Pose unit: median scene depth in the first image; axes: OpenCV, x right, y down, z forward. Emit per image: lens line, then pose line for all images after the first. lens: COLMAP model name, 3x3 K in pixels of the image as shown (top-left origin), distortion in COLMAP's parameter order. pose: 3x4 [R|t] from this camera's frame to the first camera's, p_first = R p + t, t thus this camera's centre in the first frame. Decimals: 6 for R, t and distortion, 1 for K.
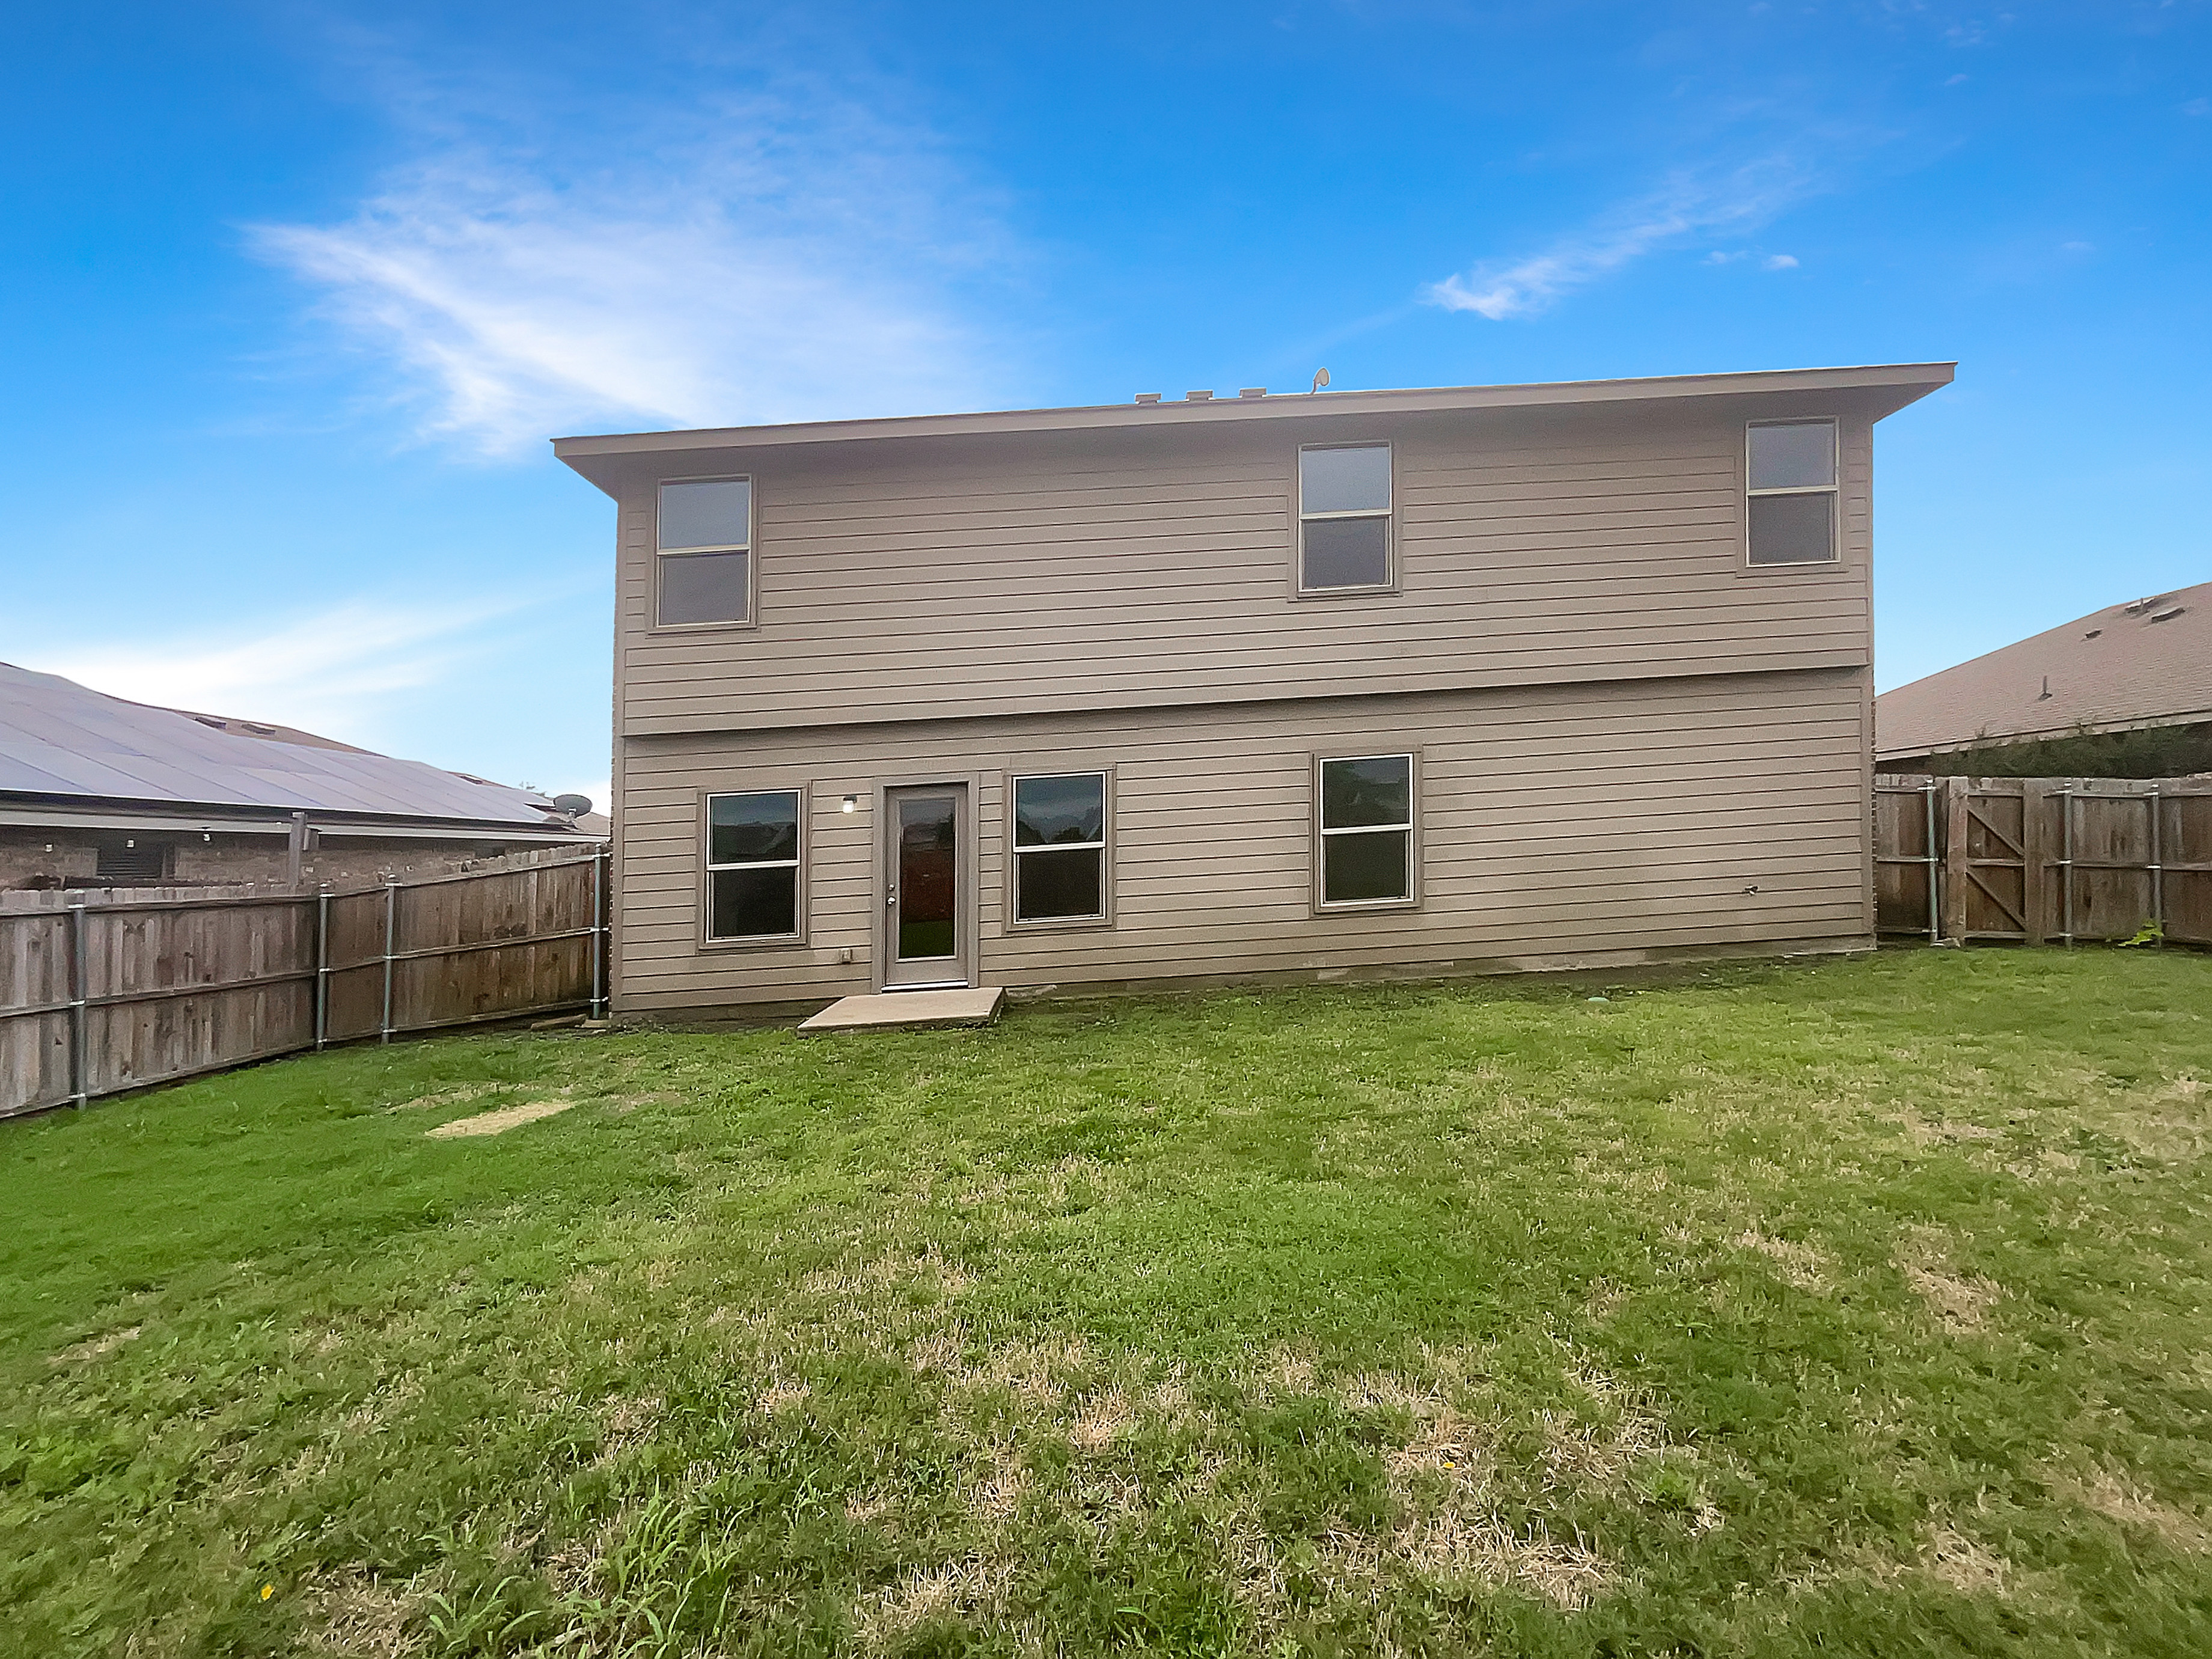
lens RADIAL K [[884.8, 0, 1106.0], [0, 884.8, 829.5], [0, 0, 1]] dist [0.013178, -0.005974]
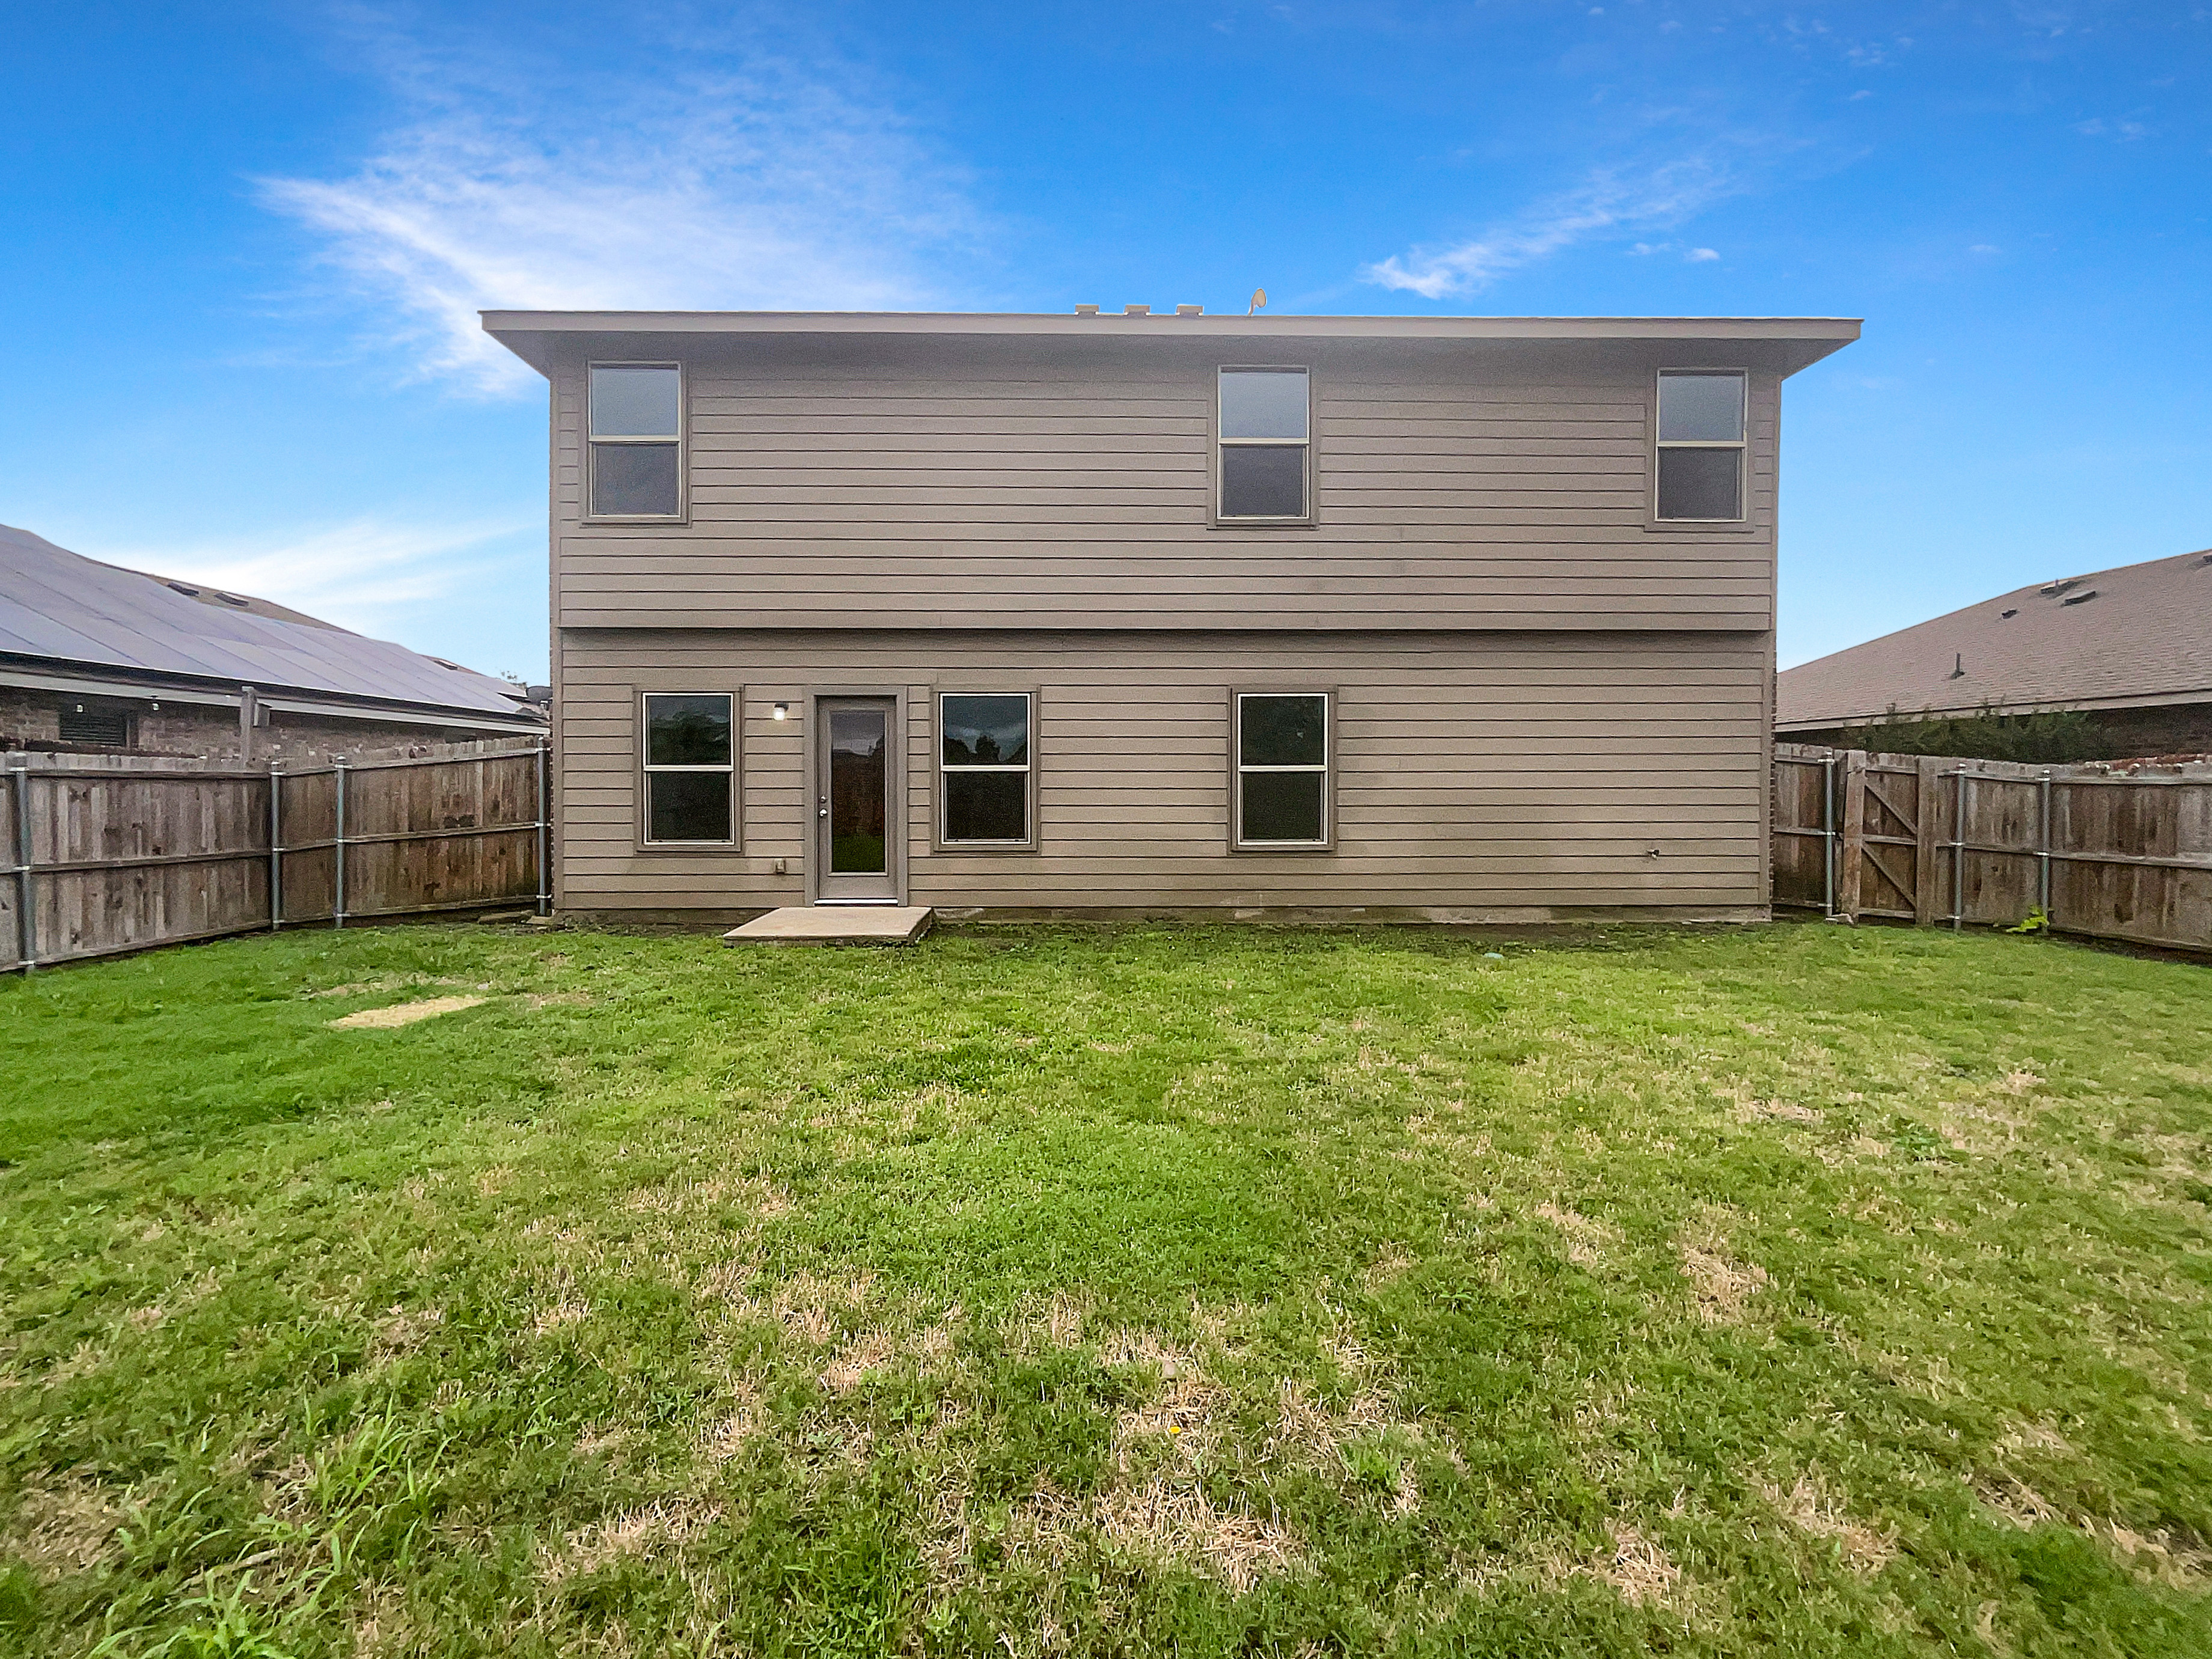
lens RADIAL K [[893.2, 0, 1103.7], [0, 893.2, 774.1], [0, 0, 1]] dist [0.011228, -0.004543]
pose [[0.998080, 0.060367, 0.013851, 0.107612], [-0.060643, 0.997950, 0.020447, -0.002856], [-0.012588, -0.021248, 0.999695, 0.020565]]
